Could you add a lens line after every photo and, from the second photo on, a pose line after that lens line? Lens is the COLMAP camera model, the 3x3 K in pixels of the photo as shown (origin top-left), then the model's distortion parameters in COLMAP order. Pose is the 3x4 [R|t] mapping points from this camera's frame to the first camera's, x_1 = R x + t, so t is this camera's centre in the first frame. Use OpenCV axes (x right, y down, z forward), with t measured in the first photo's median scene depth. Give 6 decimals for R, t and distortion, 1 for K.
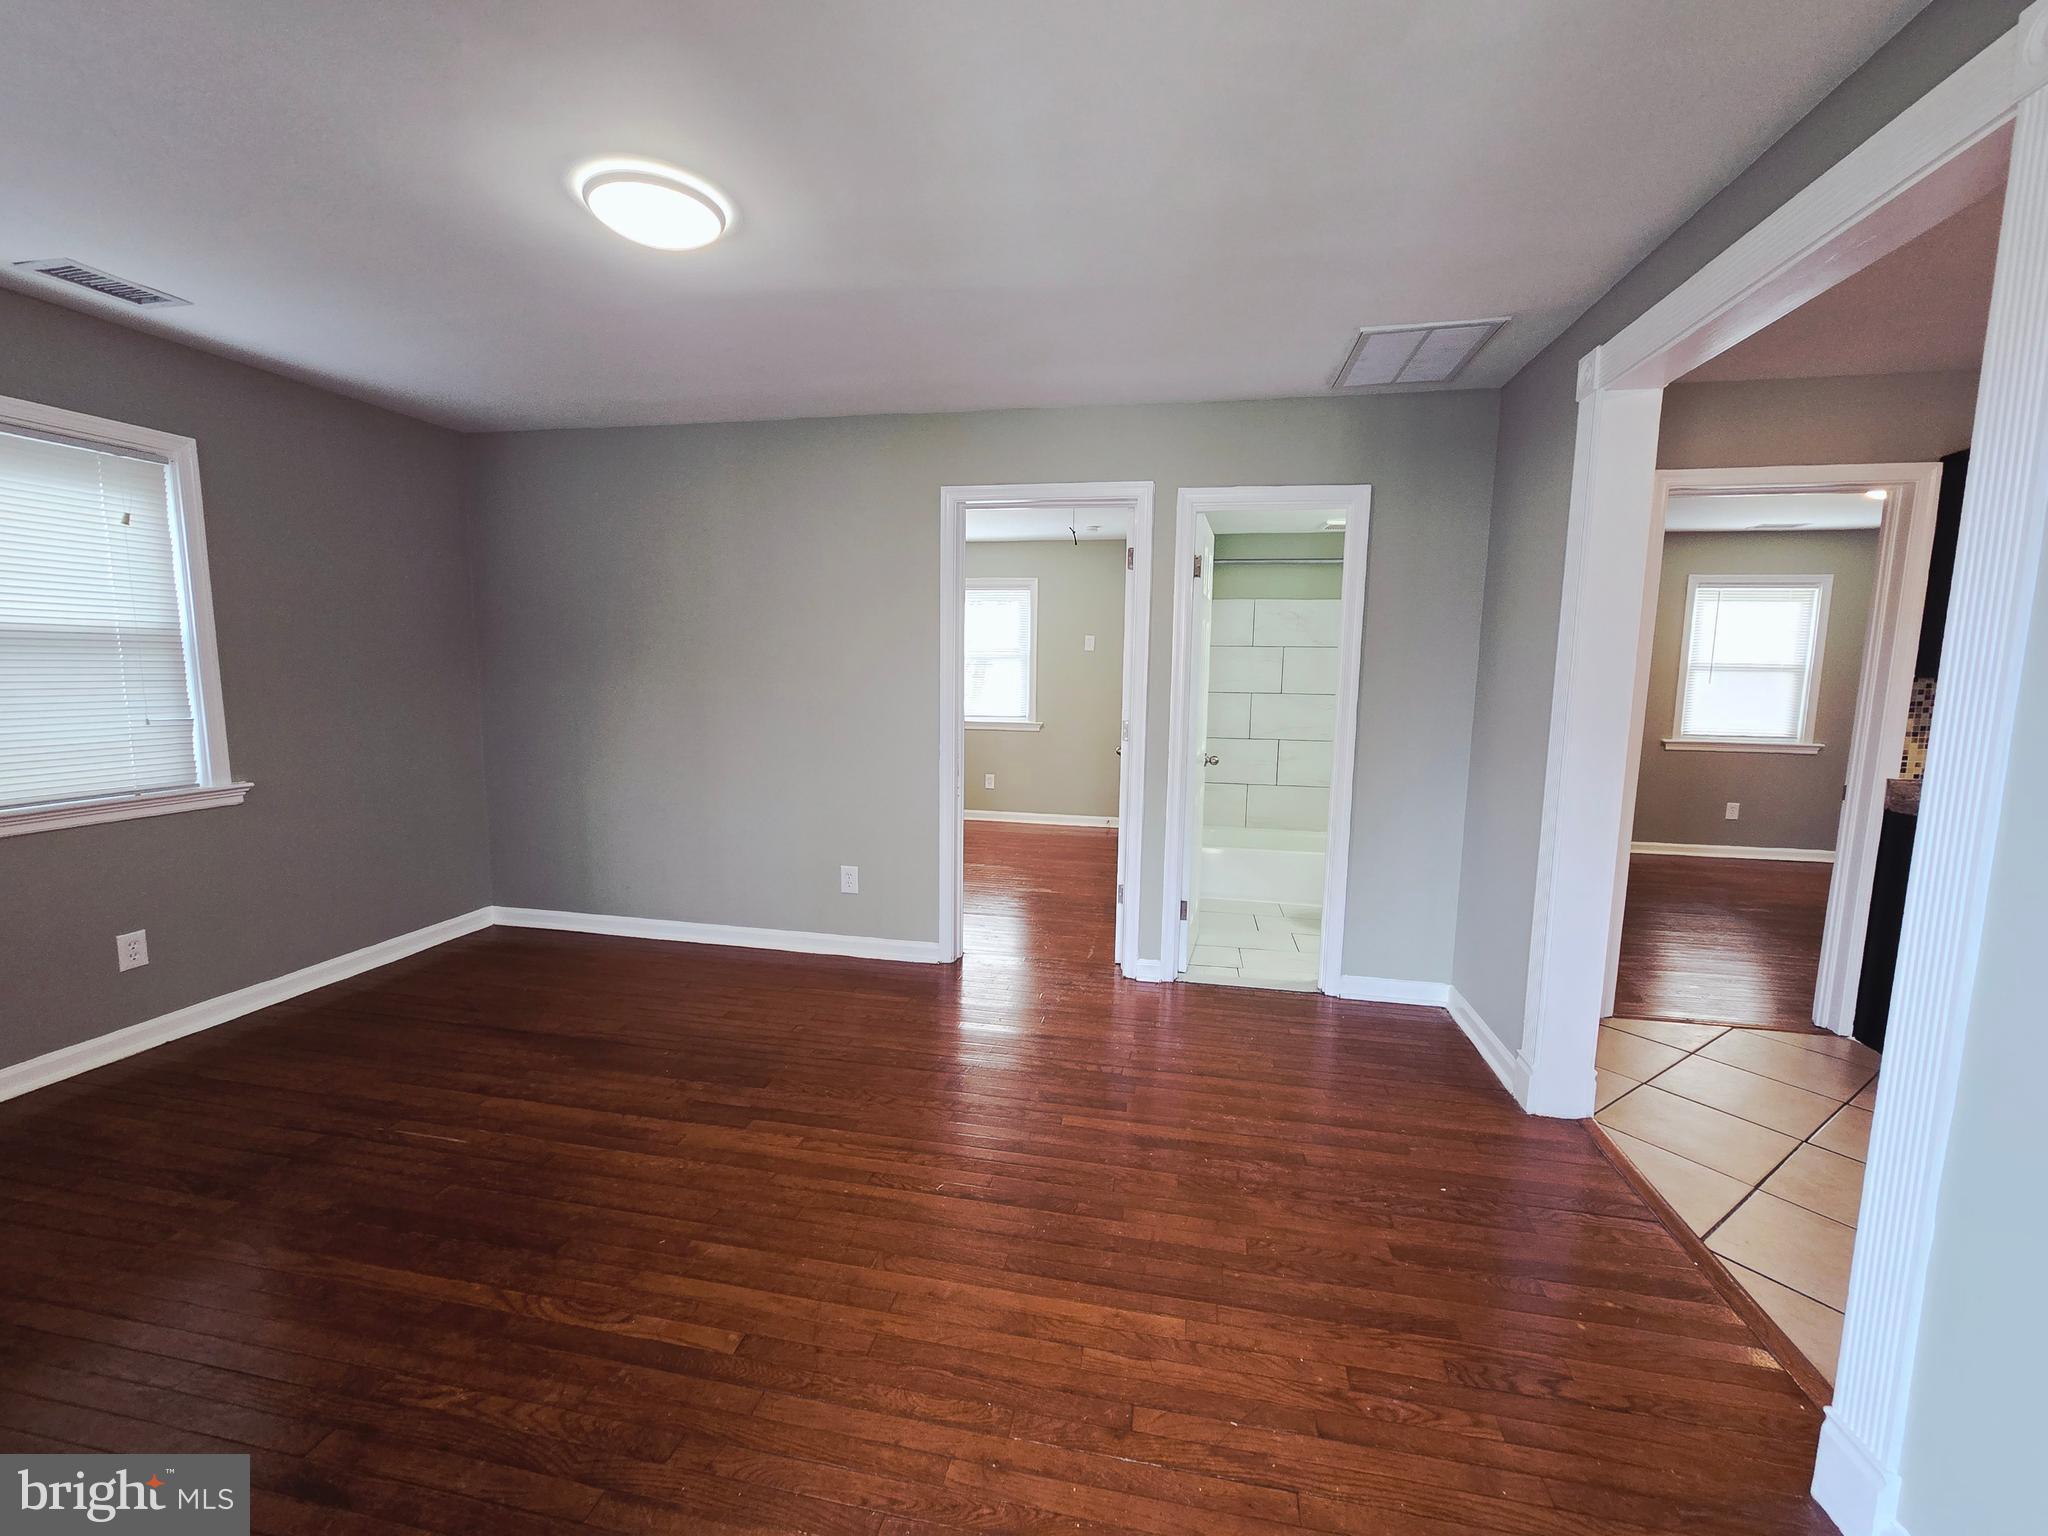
lens RADIAL K [[838.7, 0, 1031.5], [0, 838.7, 771.4], [0, 0, 1]] dist [-0.001271, 0.000454]
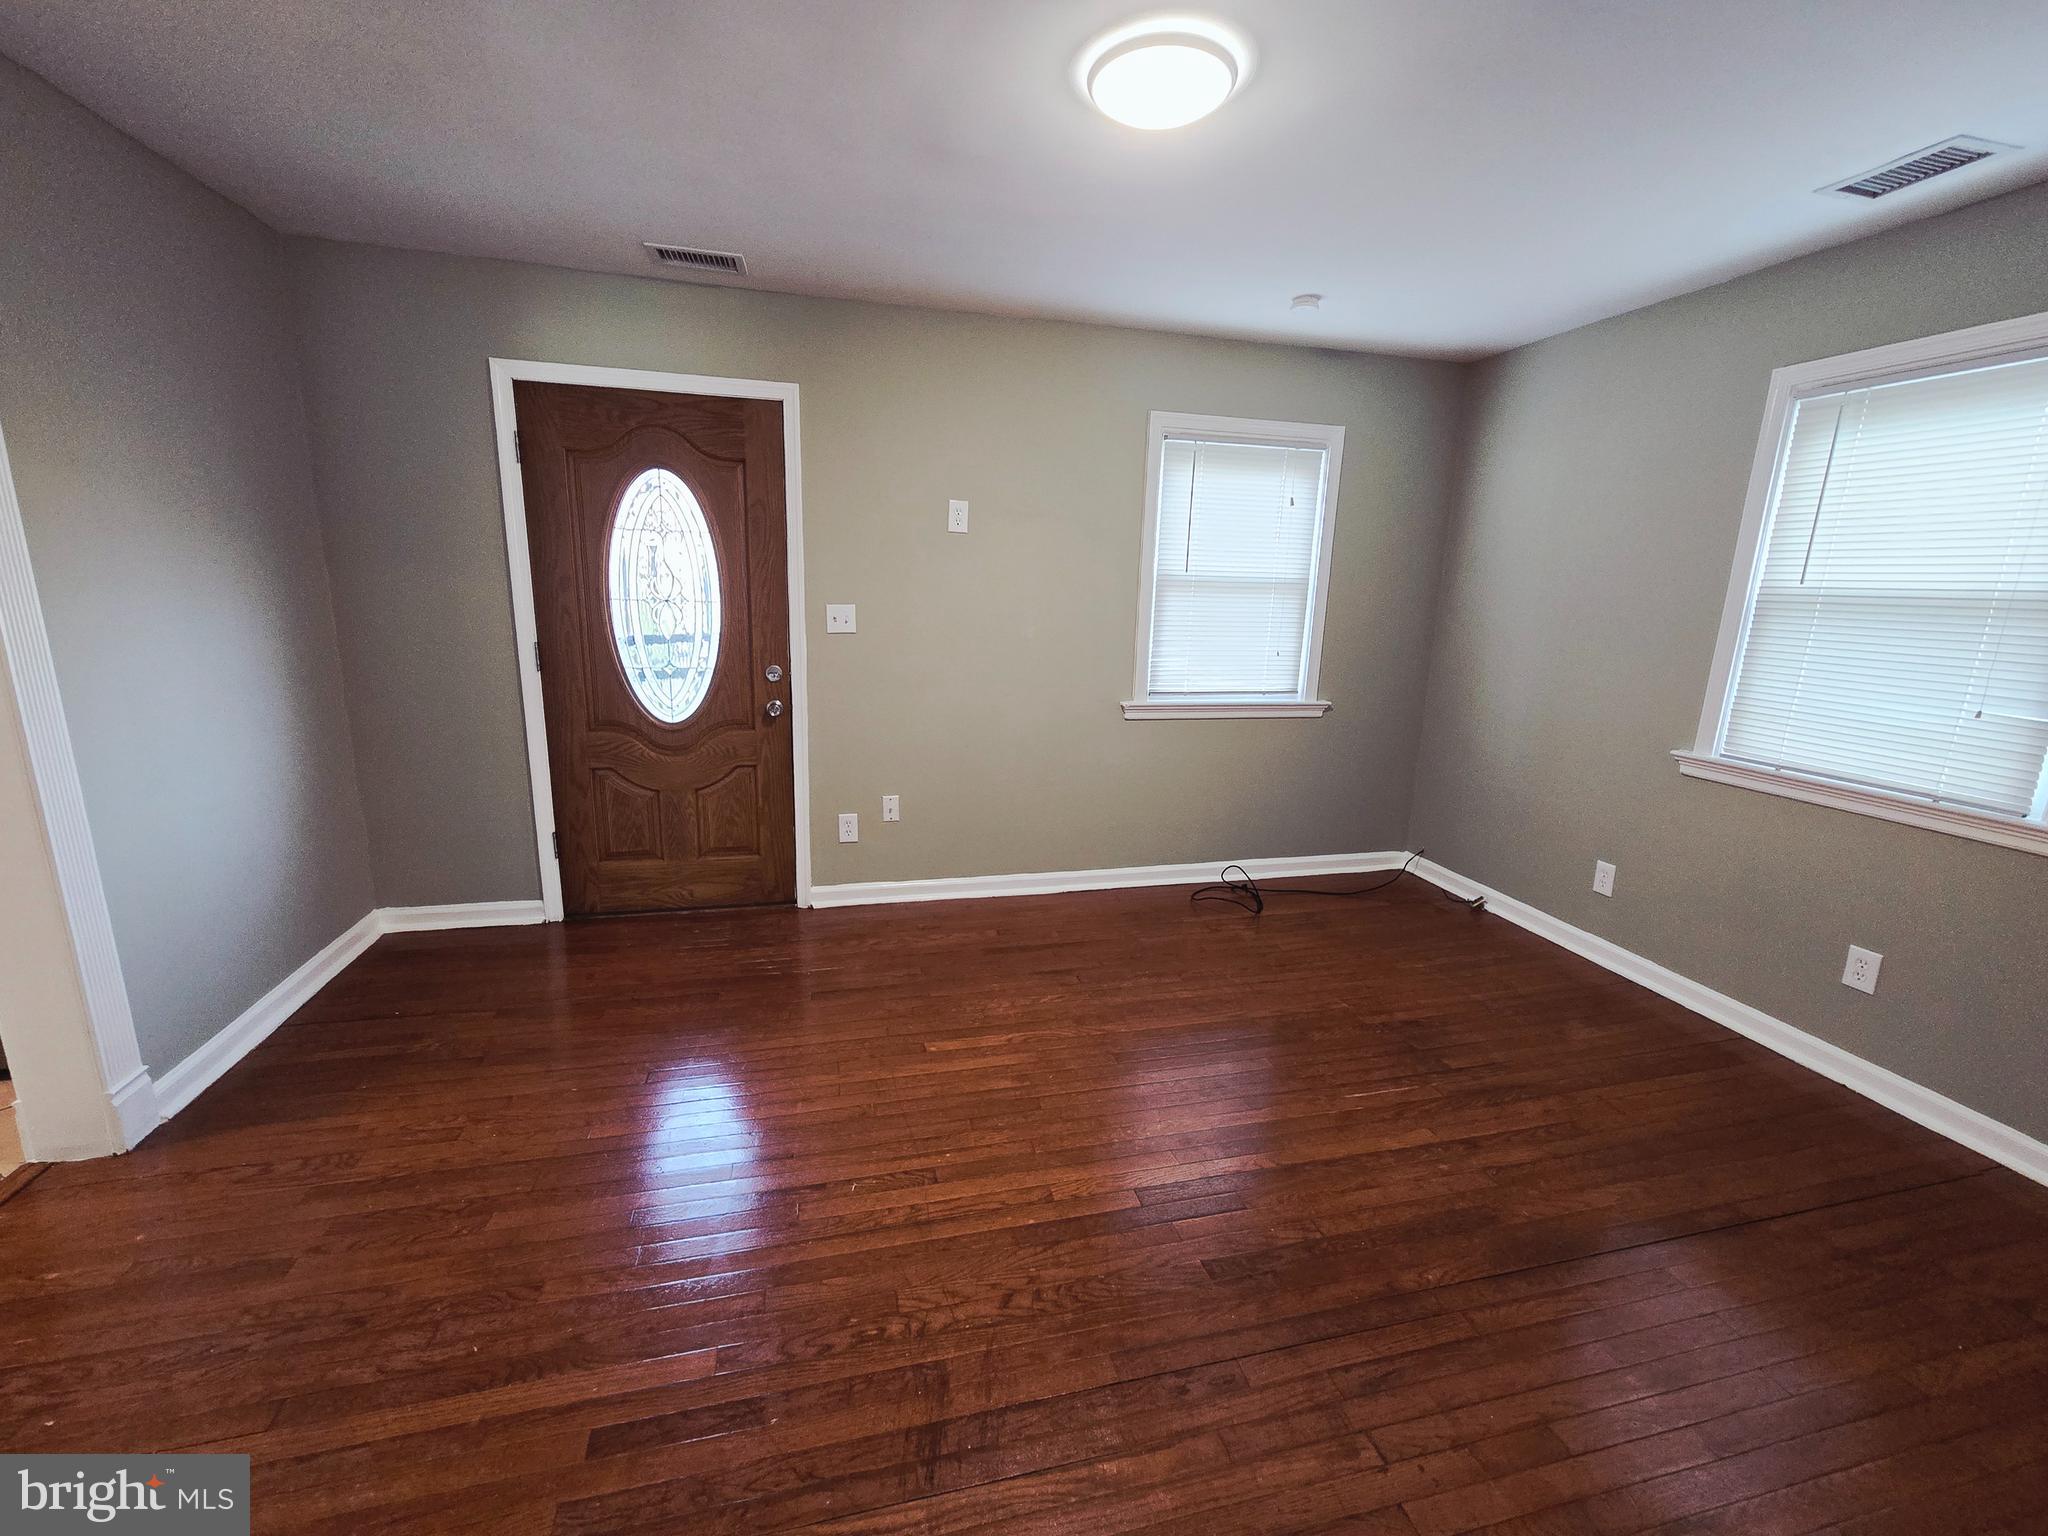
lens RADIAL K [[838.7, 0, 1014.8], [0, 838.7, 768.2], [0, 0, 1]] dist [-0.001271, 0.000454]
pose [[-0.908719, 0.047333, -0.414715, 0.078444], [-0.097067, 0.942349, 0.320245, -0.210276], [0.405965, 0.331268, -0.851736, 1.595892]]
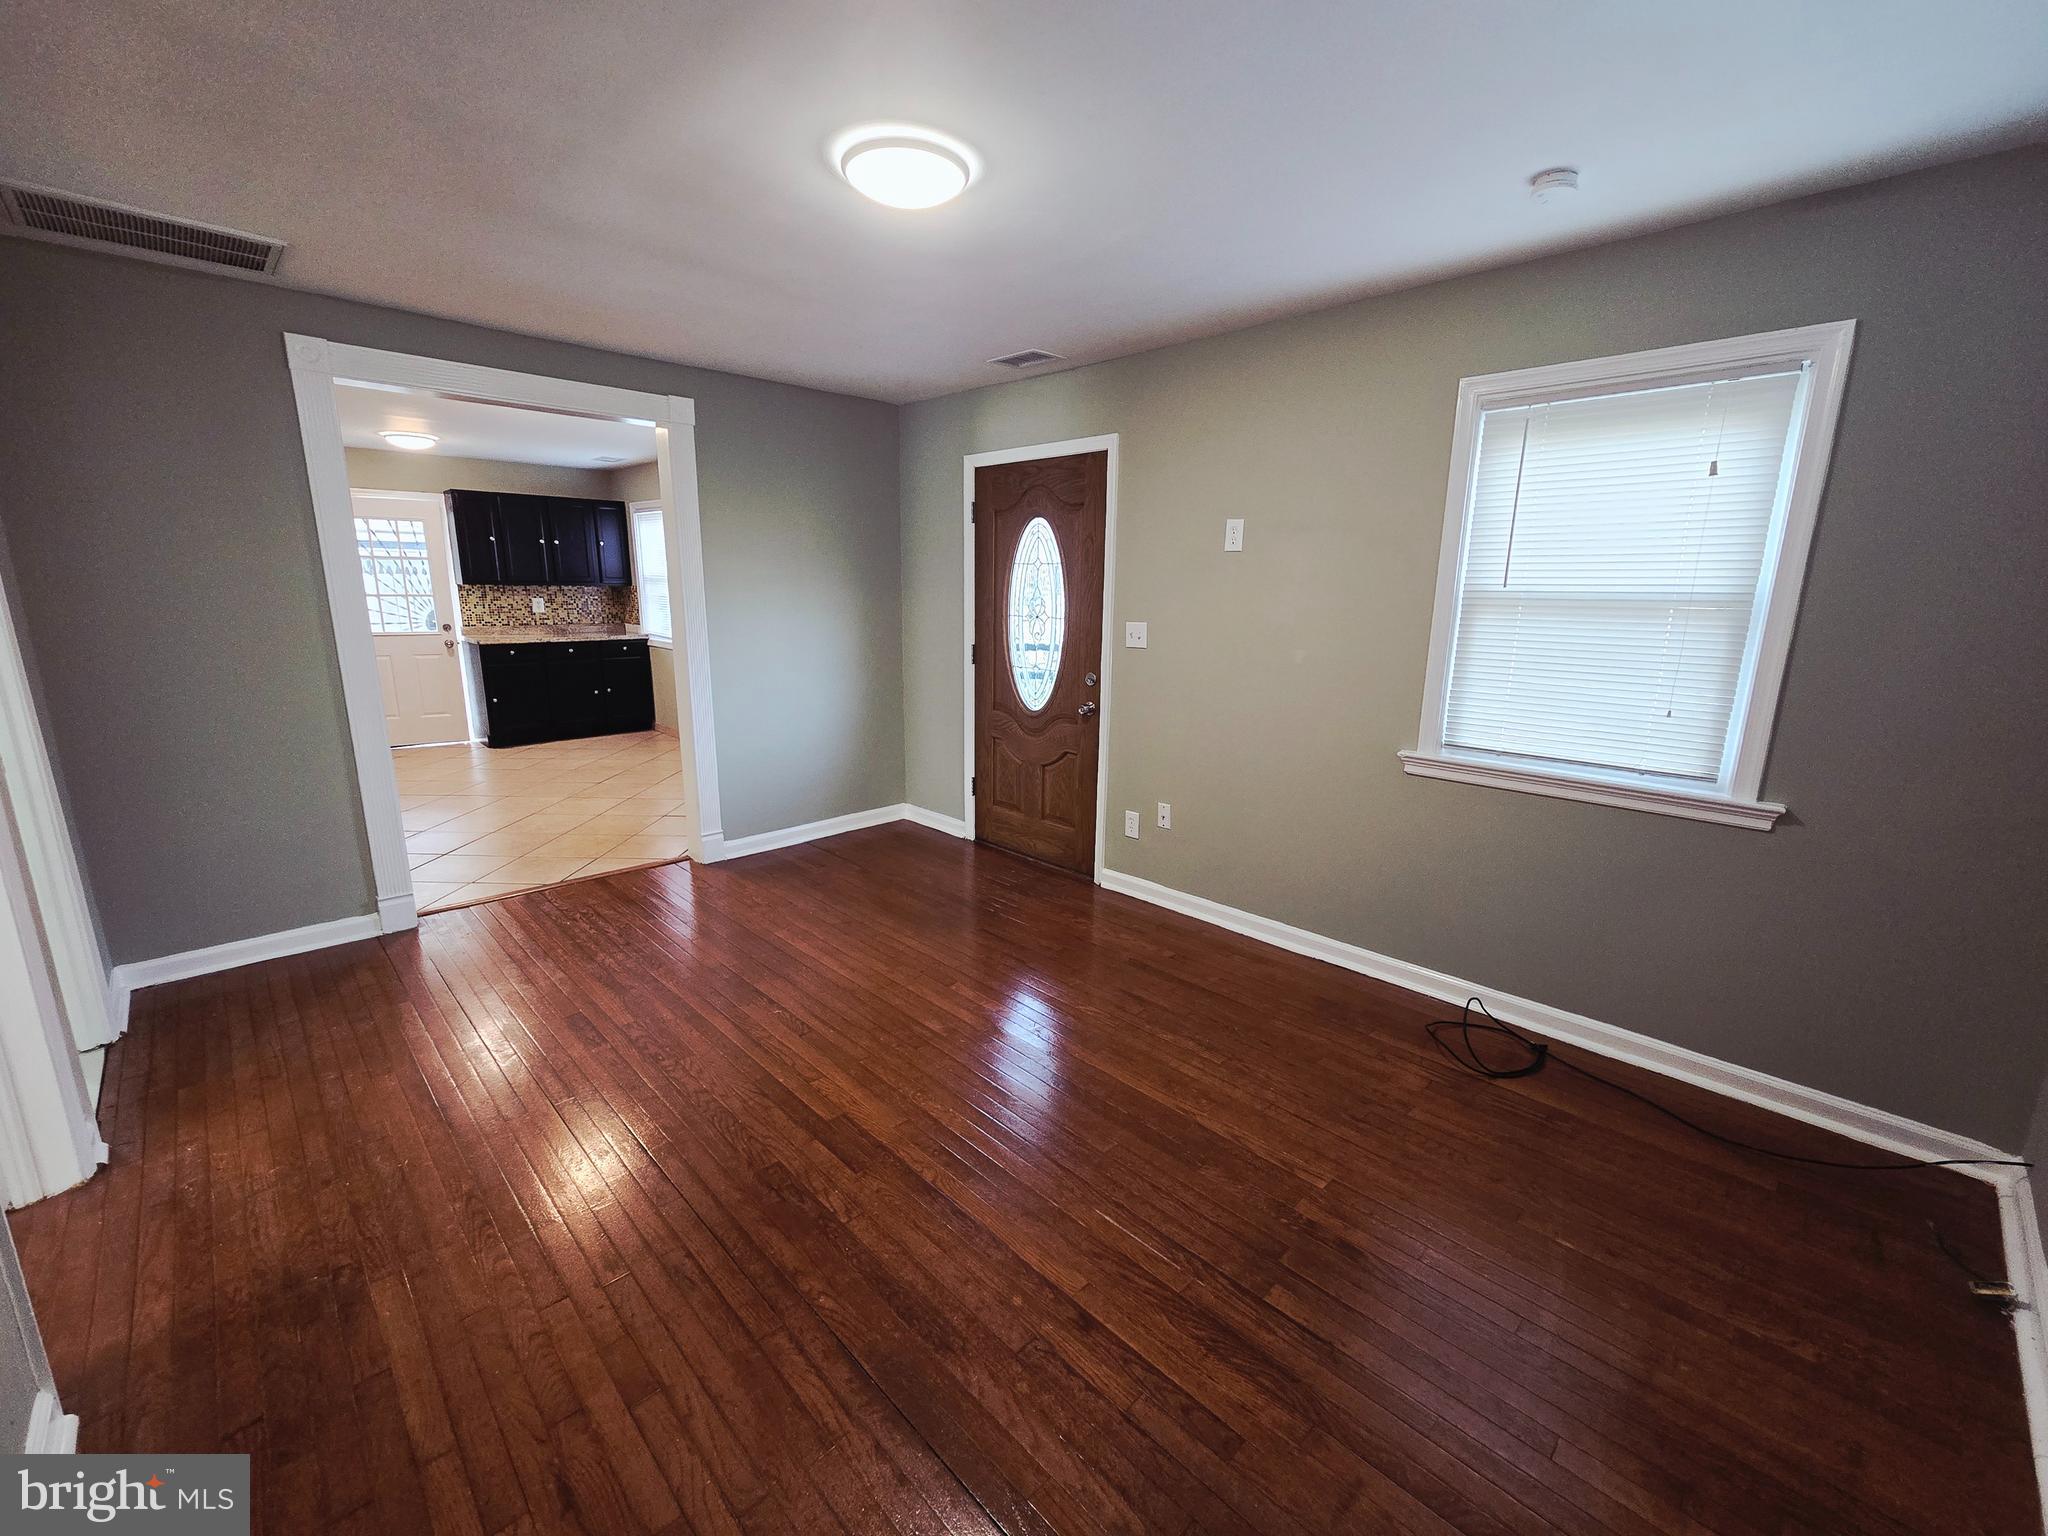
lens RADIAL K [[838.7, 0, 1031.8], [0, 838.7, 770.5], [0, 0, 1]] dist [-0.001271, 0.000454]
pose [[-0.822068, -0.150248, 0.549208, -1.037983], [0.045281, 0.944250, 0.326099, -0.250804], [-0.567586, 0.292945, -0.769434, 1.586124]]
